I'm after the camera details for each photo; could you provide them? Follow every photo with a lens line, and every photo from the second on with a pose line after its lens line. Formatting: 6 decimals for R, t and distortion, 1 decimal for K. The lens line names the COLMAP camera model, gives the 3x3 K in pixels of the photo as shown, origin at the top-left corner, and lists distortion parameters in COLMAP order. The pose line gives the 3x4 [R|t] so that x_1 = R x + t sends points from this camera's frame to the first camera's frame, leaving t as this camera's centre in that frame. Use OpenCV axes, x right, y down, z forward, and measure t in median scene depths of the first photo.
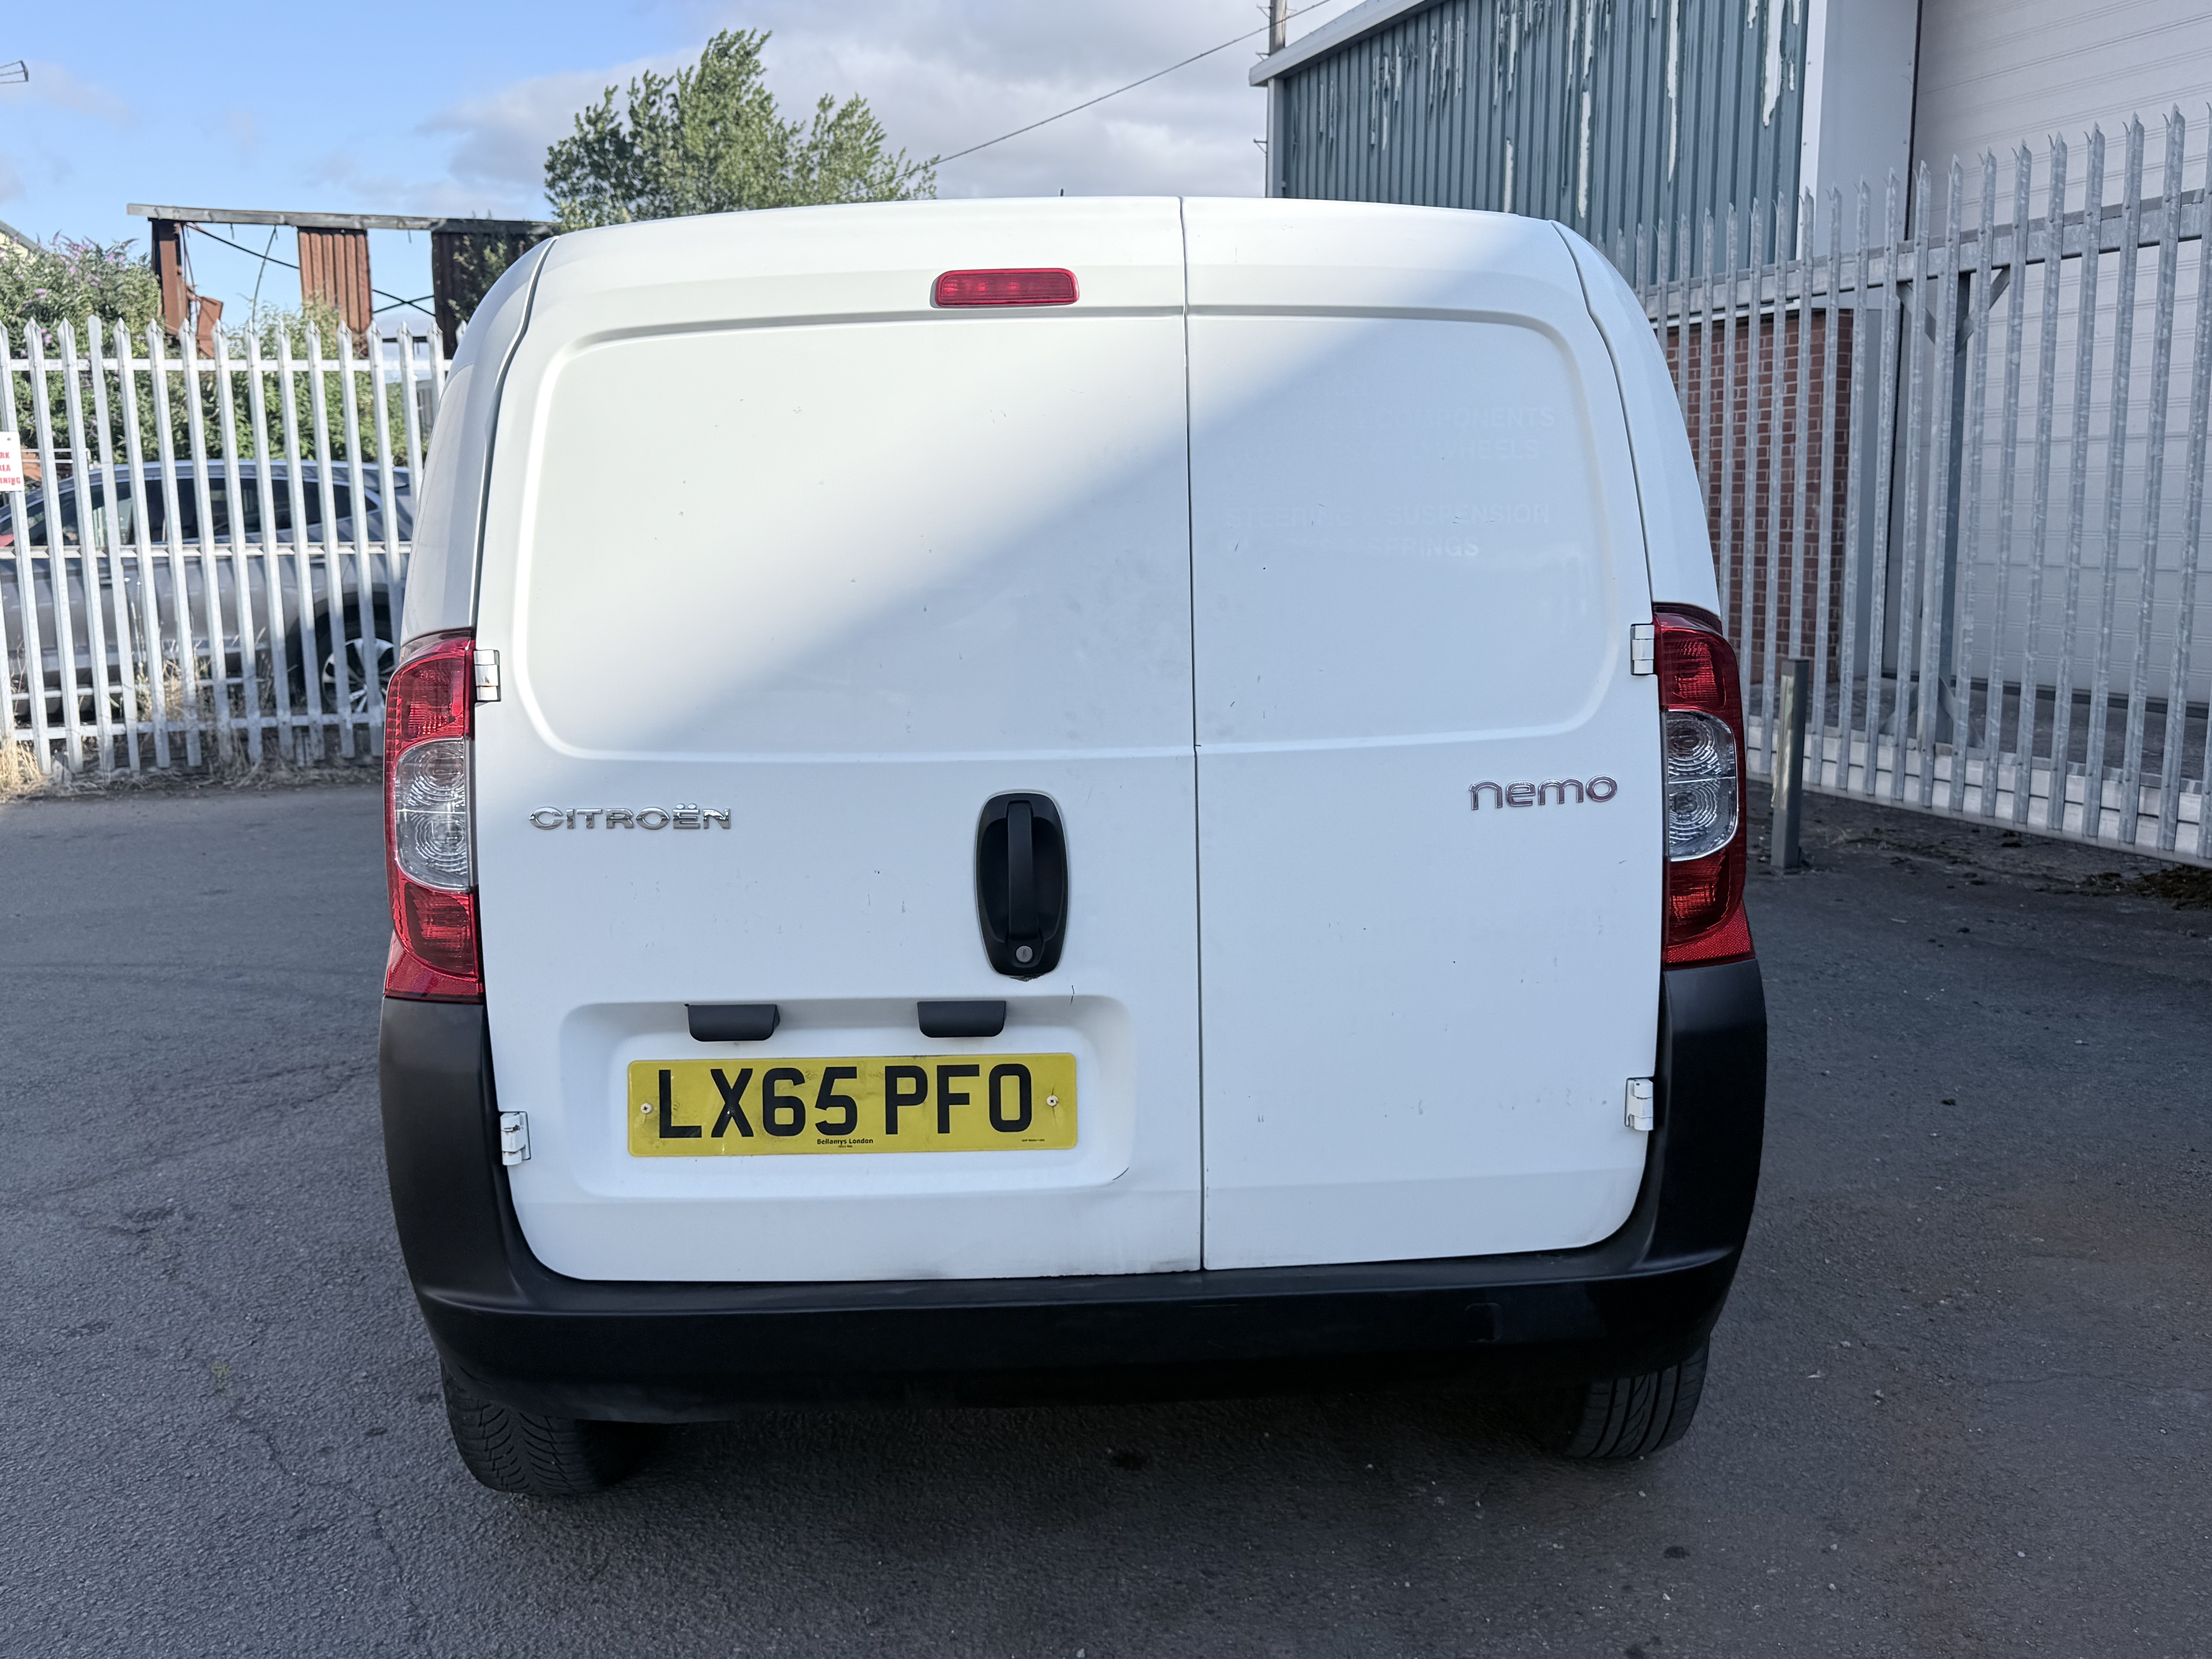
lens RADIAL K [[1915.7, 0, 1073.8], [0, 1915.7, 825.8], [0, 0, 1]] dist [0.071968, -0.112398]
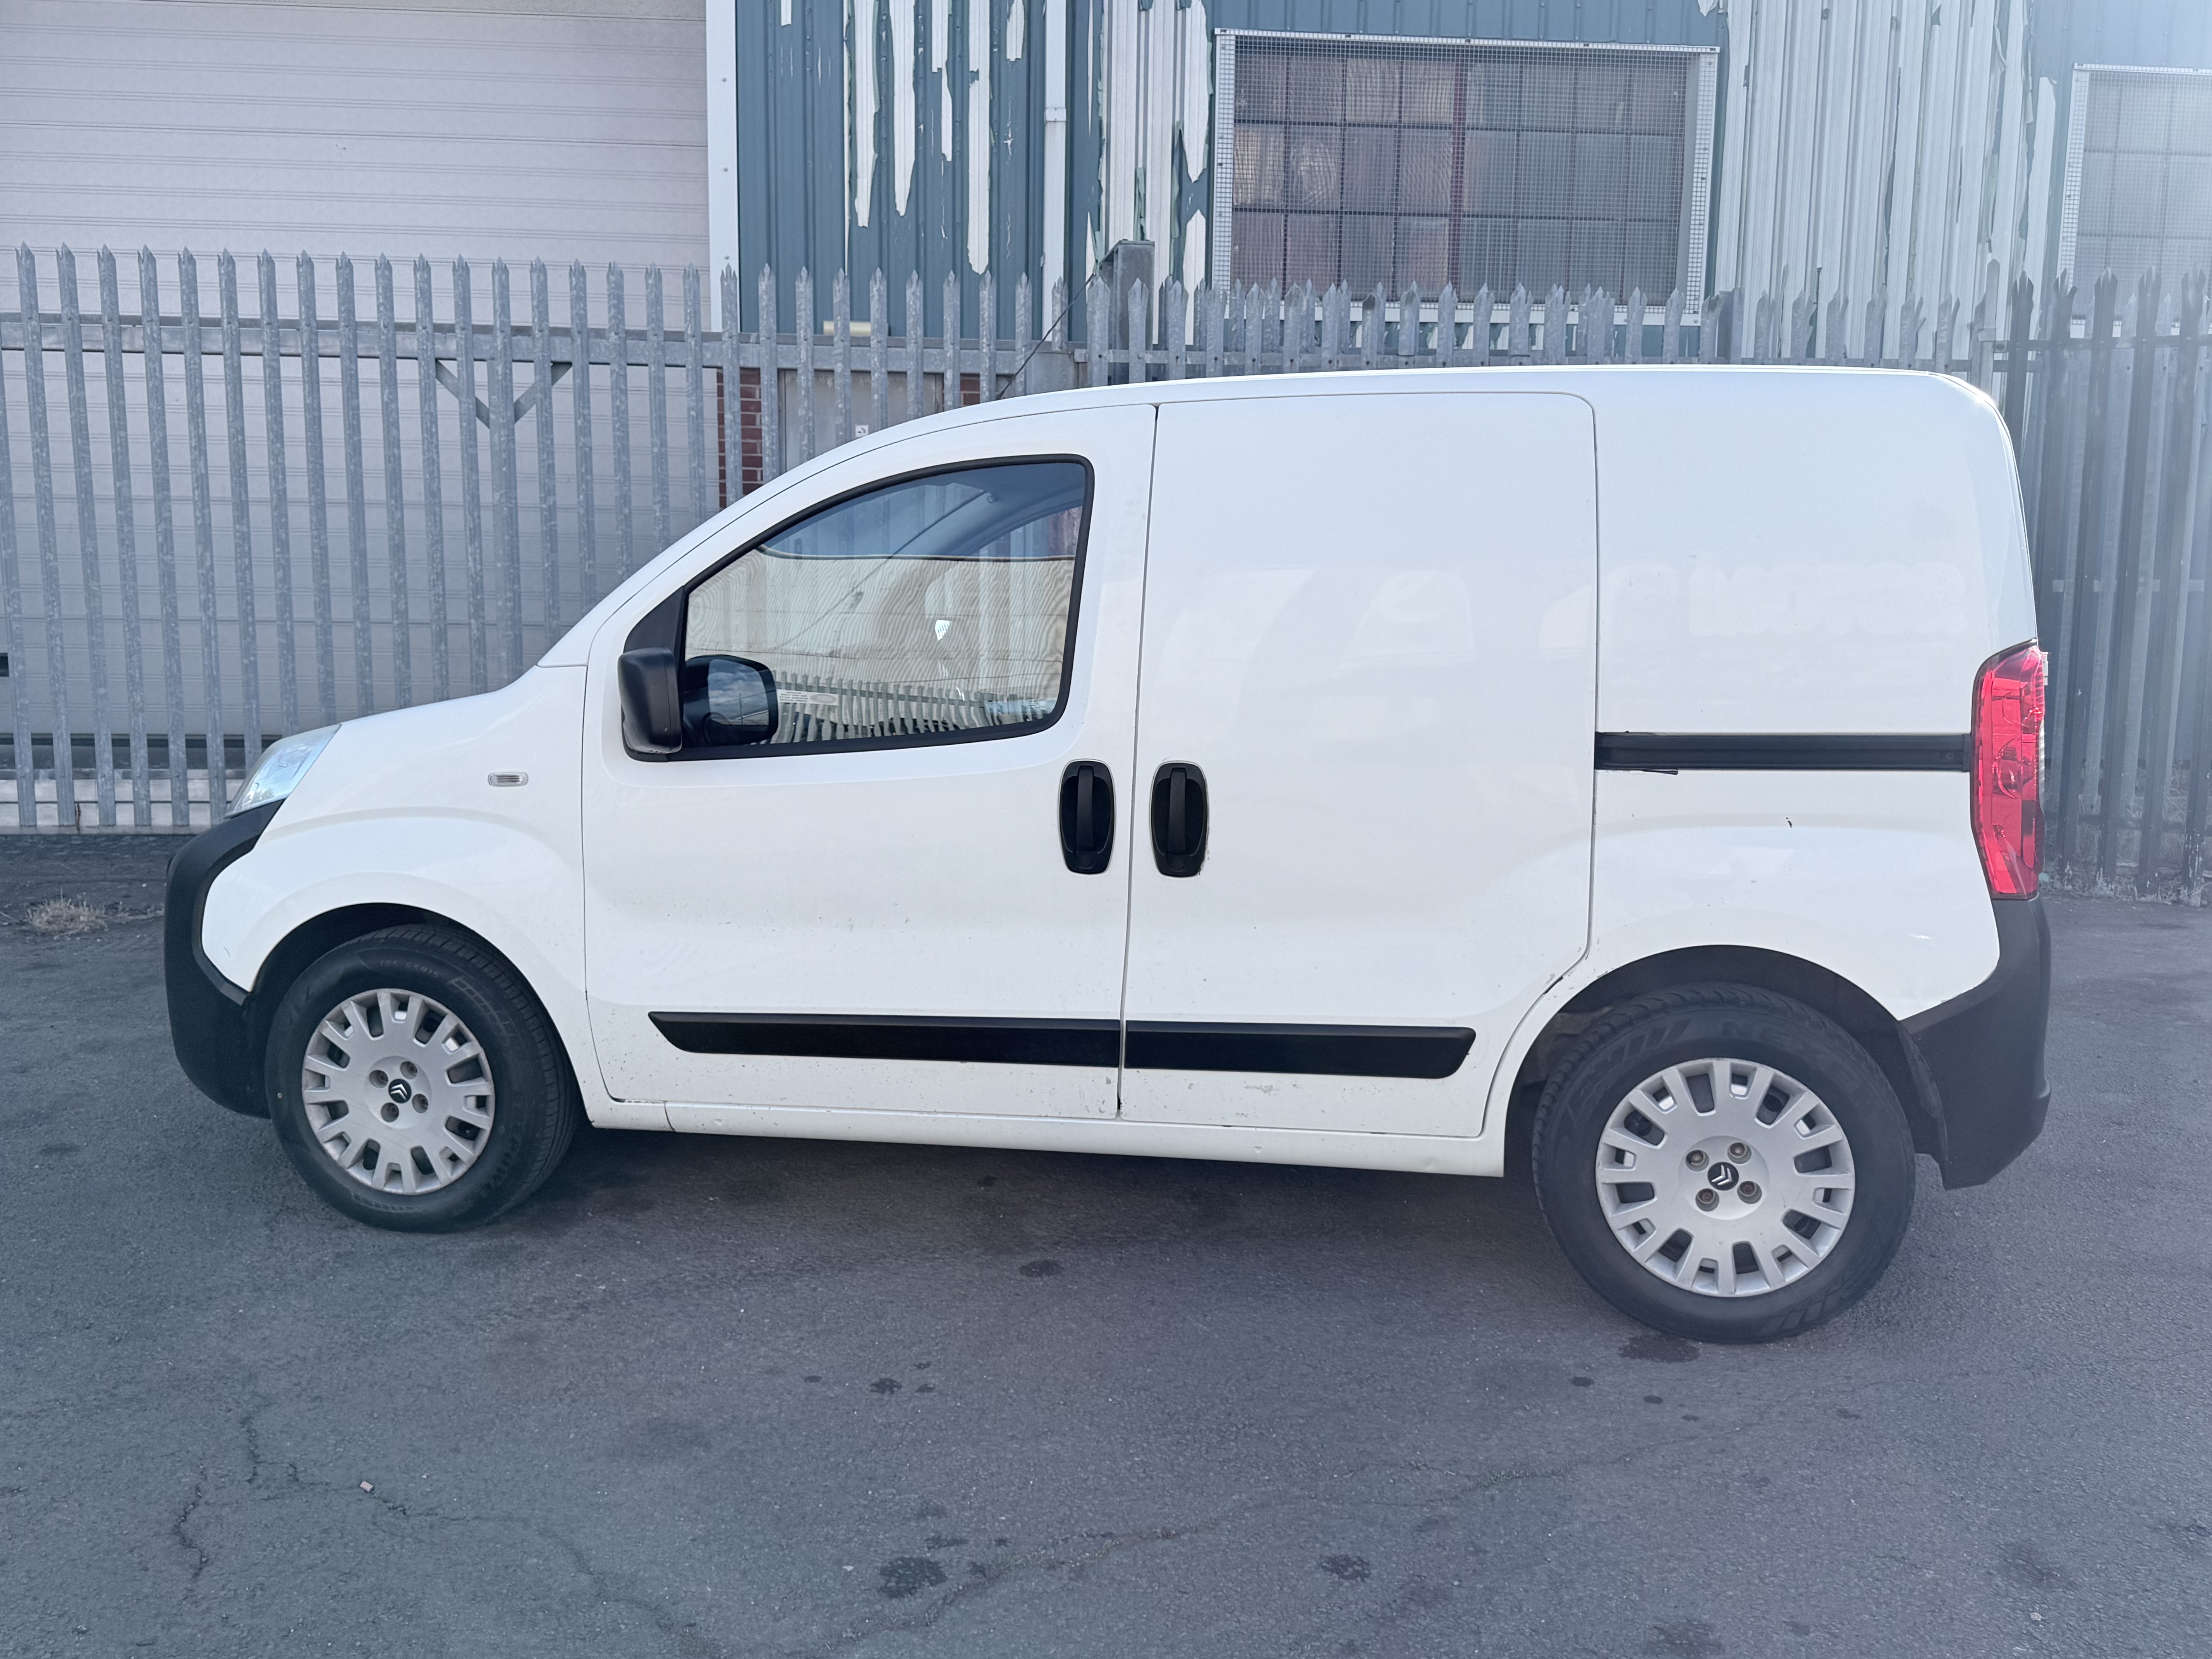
lens RADIAL K [[1915.7, 0, 1106.5], [0, 1915.7, 833.6], [0, 0, 1]] dist [0.071968, -0.112398]
pose [[0.234842, -0.113017, 0.965441, -0.627769], [0.138702, 0.986950, 0.081796, -0.056702], [-0.962087, 0.114700, 0.247453, 0.432217]]
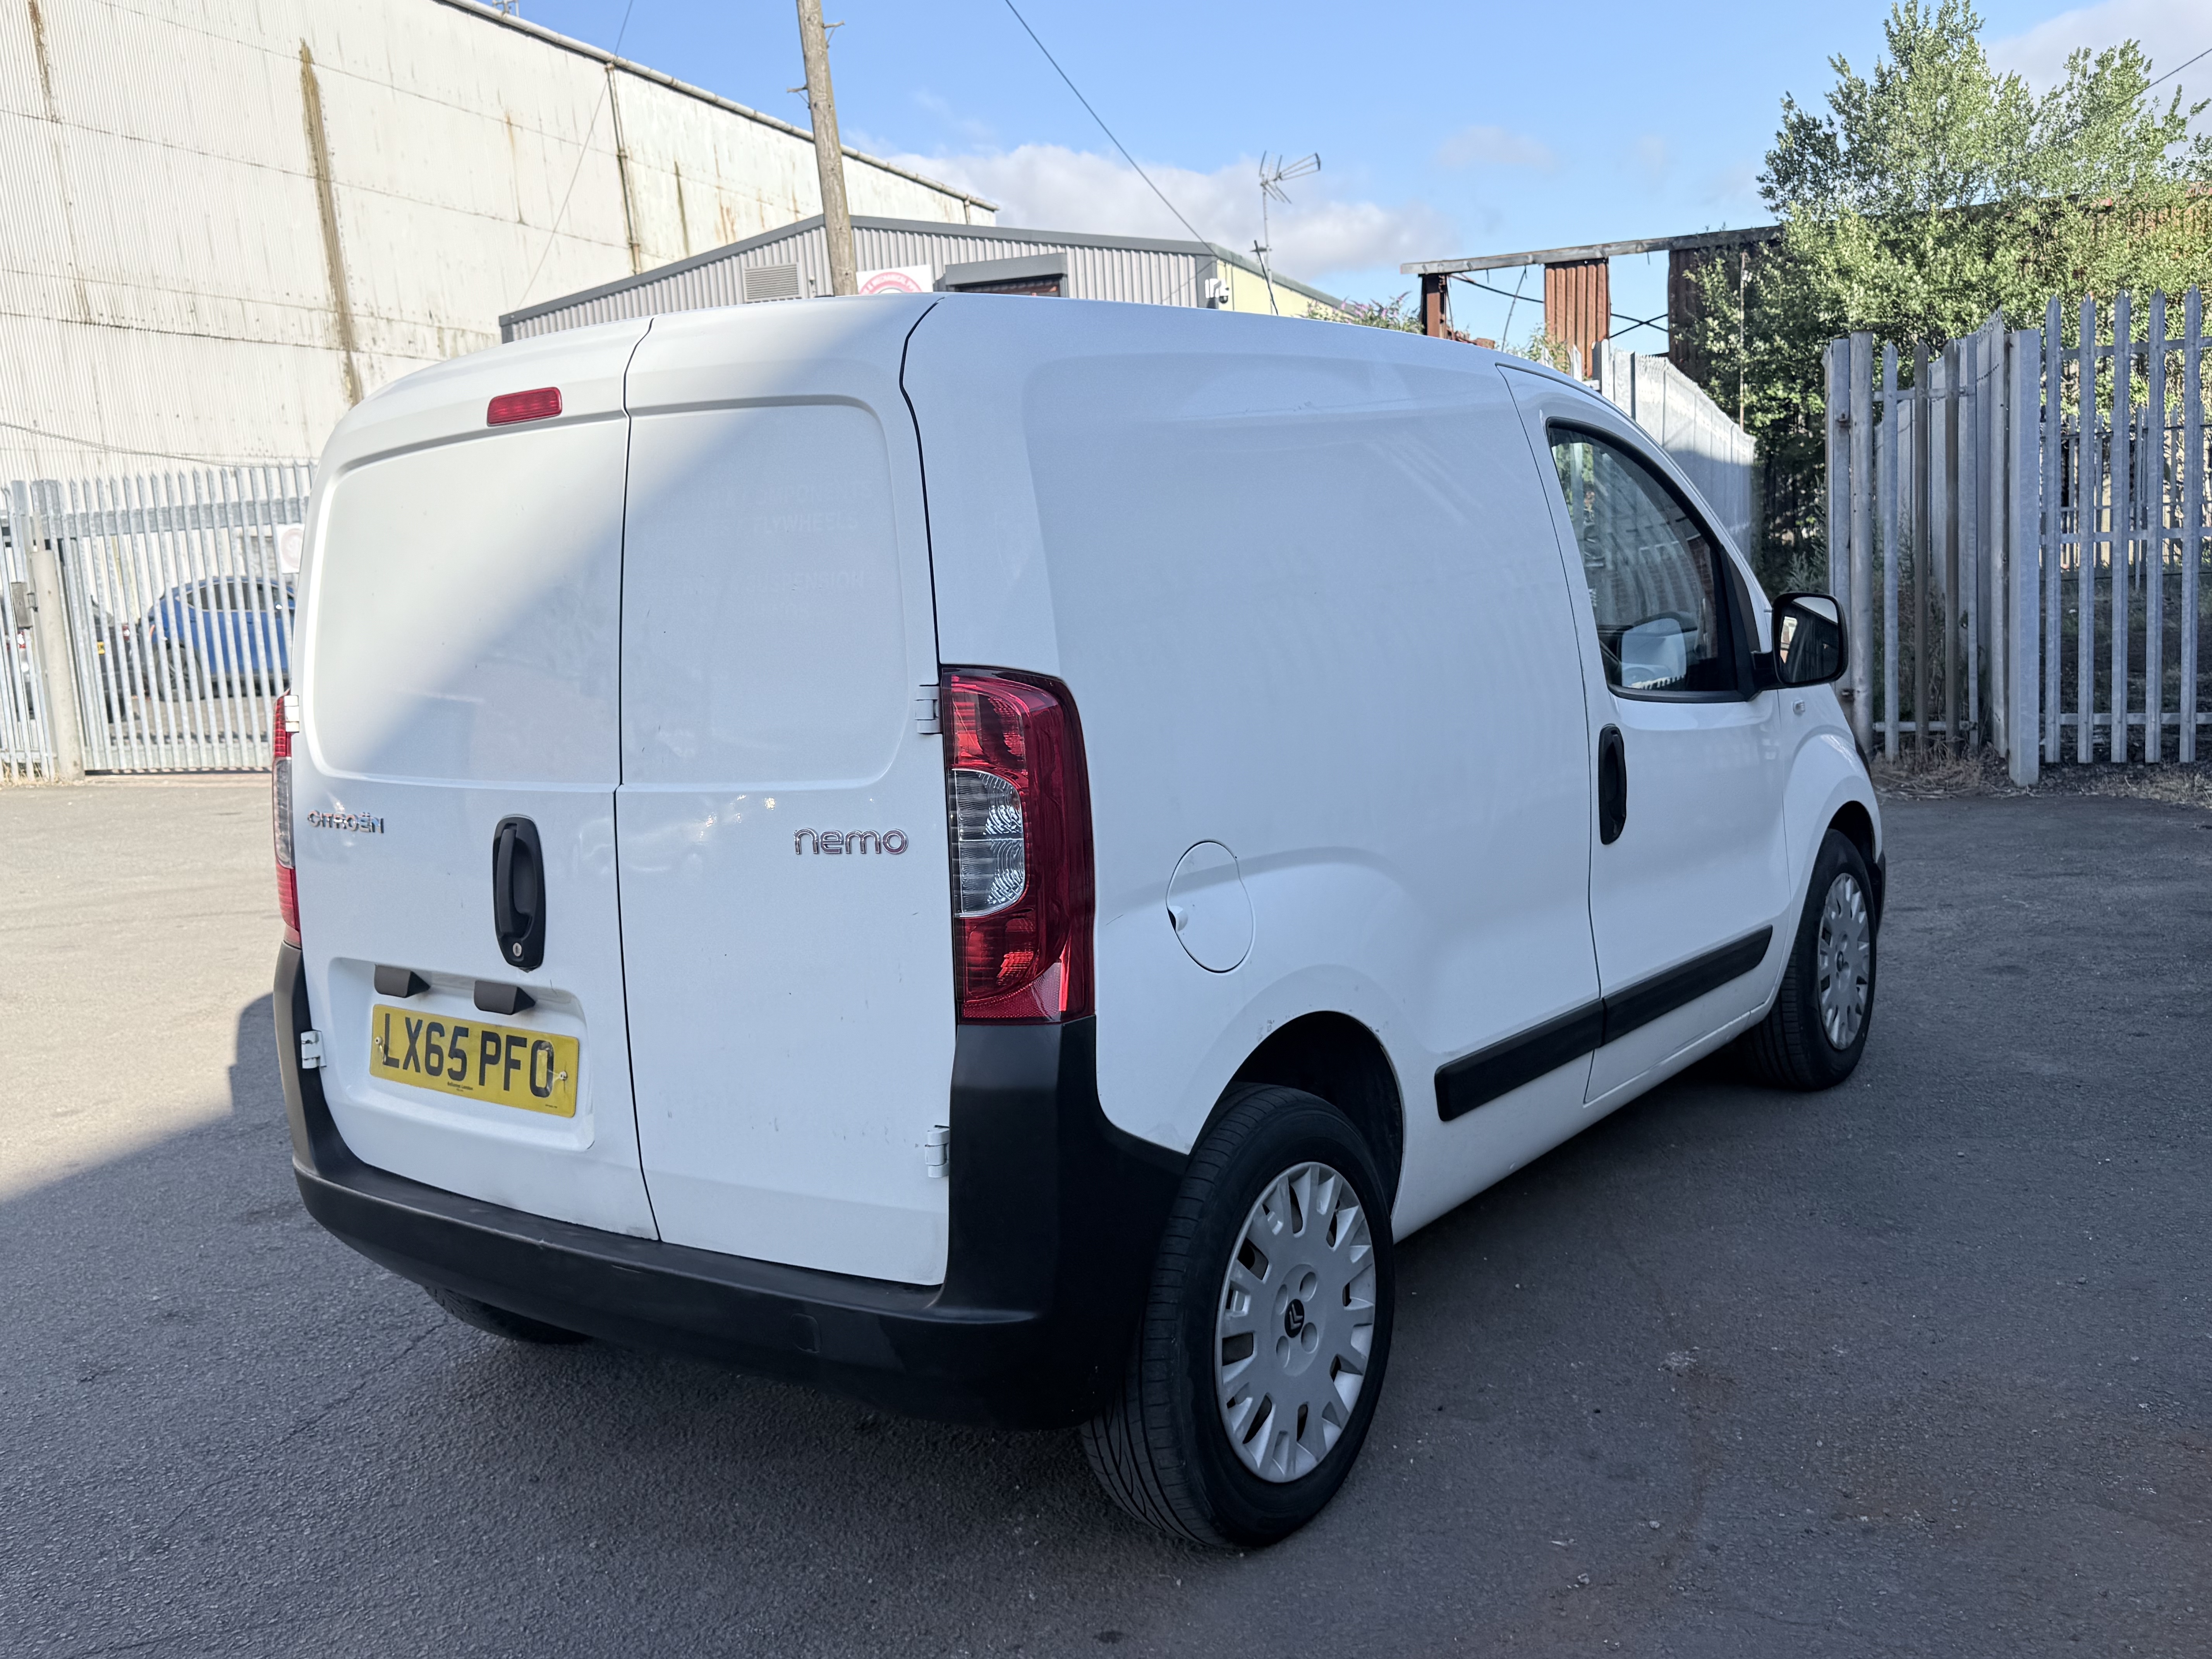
lens RADIAL K [[1915.7, 0, 1092.3], [0, 1915.7, 817.6], [0, 0, 1]] dist [0.071968, -0.112398]
pose [[0.790030, 0.049920, -0.611032, 0.307311], [-0.054927, 0.998435, 0.010552, -0.015258], [0.610603, 0.025226, 0.791535, 0.076549]]
